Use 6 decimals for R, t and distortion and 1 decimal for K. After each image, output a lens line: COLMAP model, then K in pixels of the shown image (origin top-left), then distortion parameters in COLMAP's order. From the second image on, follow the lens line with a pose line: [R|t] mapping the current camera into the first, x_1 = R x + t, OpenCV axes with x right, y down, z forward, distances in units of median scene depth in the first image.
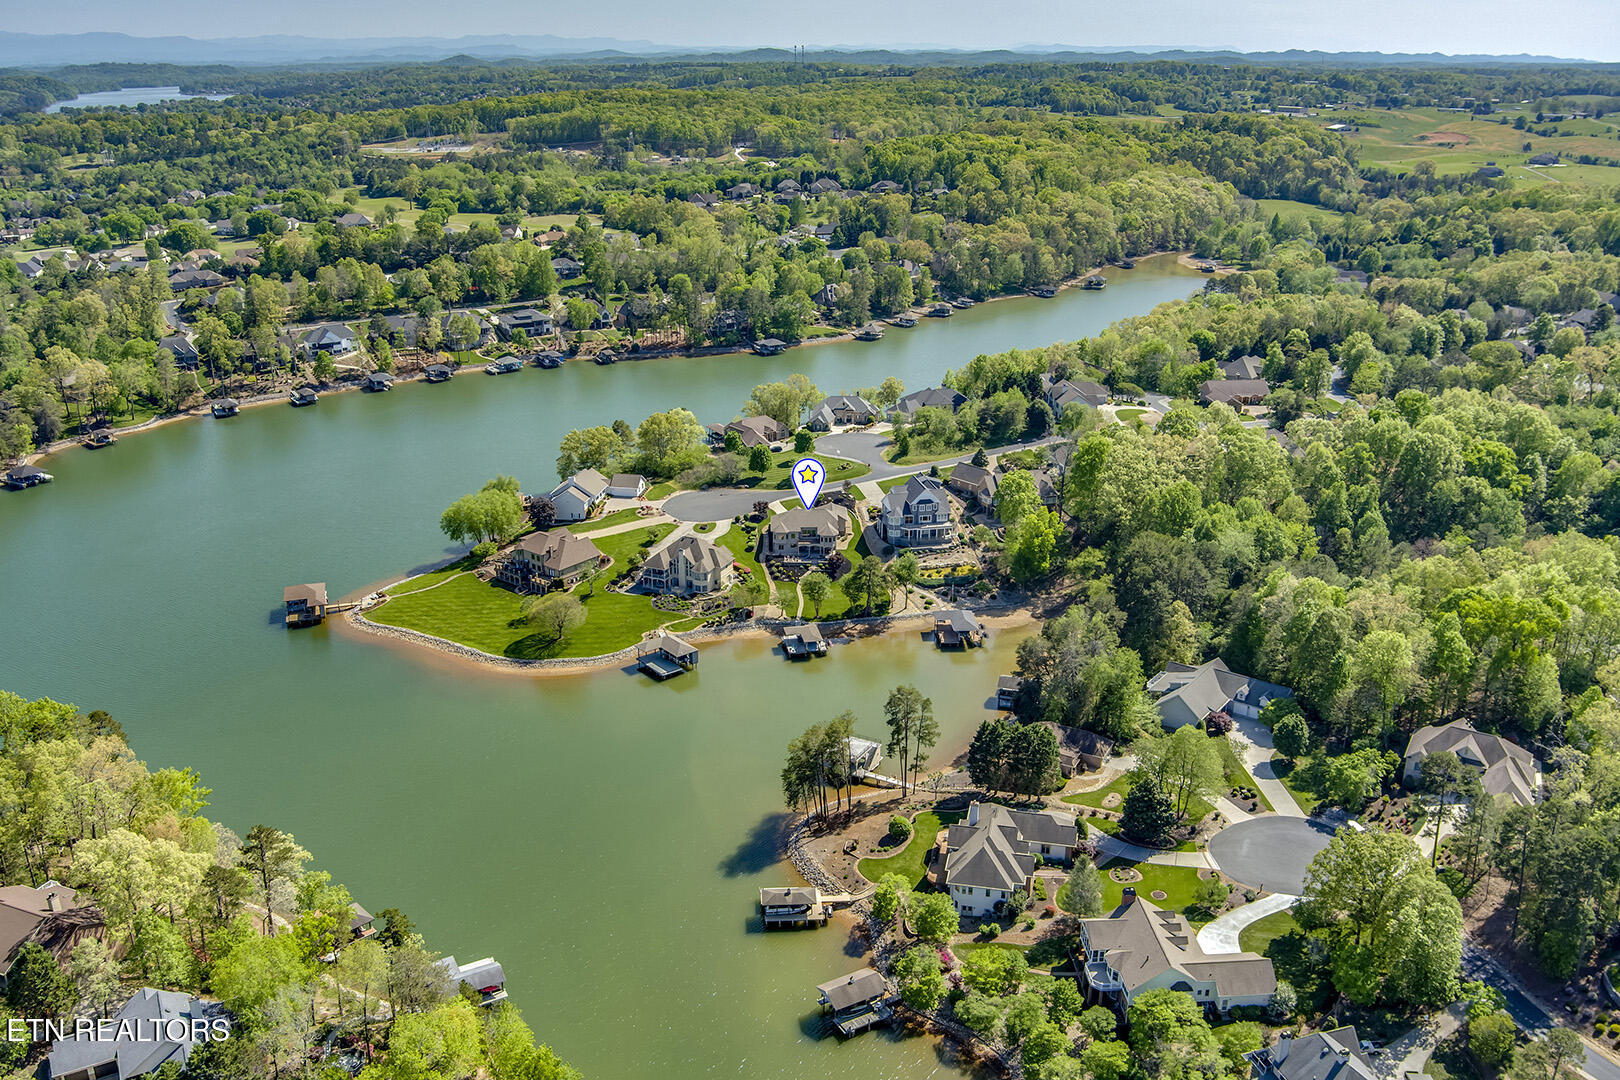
lens RADIAL K [[1378.4, 0, 802.7], [0, 1378.4, 531.8], [0, 0, 1]] dist [-0.065684, 0.005523]
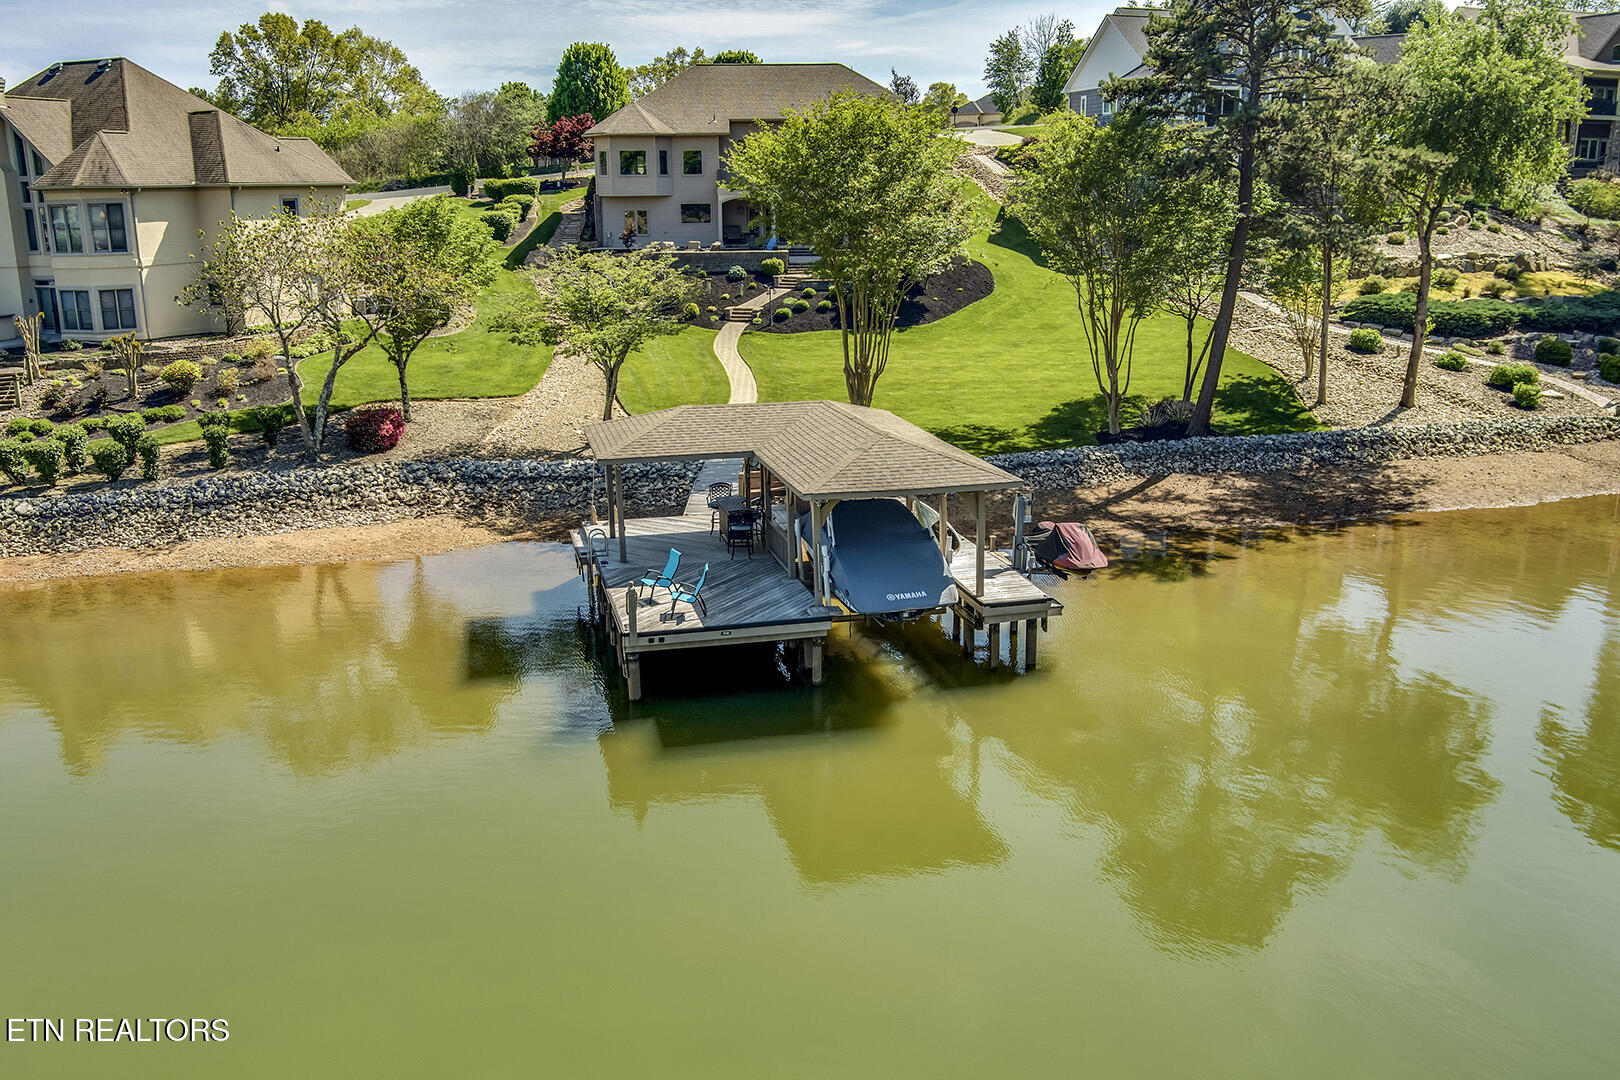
lens RADIAL K [[1378.4, 0, 802.7], [0, 1378.4, 531.8], [0, 0, 1]] dist [-0.065684, 0.005523]
pose [[0.998357, -0.023862, 0.052097, -0.002686], [0.028969, 0.994607, -0.099590, 0.082835], [-0.049440, 0.100935, 0.993664, 0.843295]]
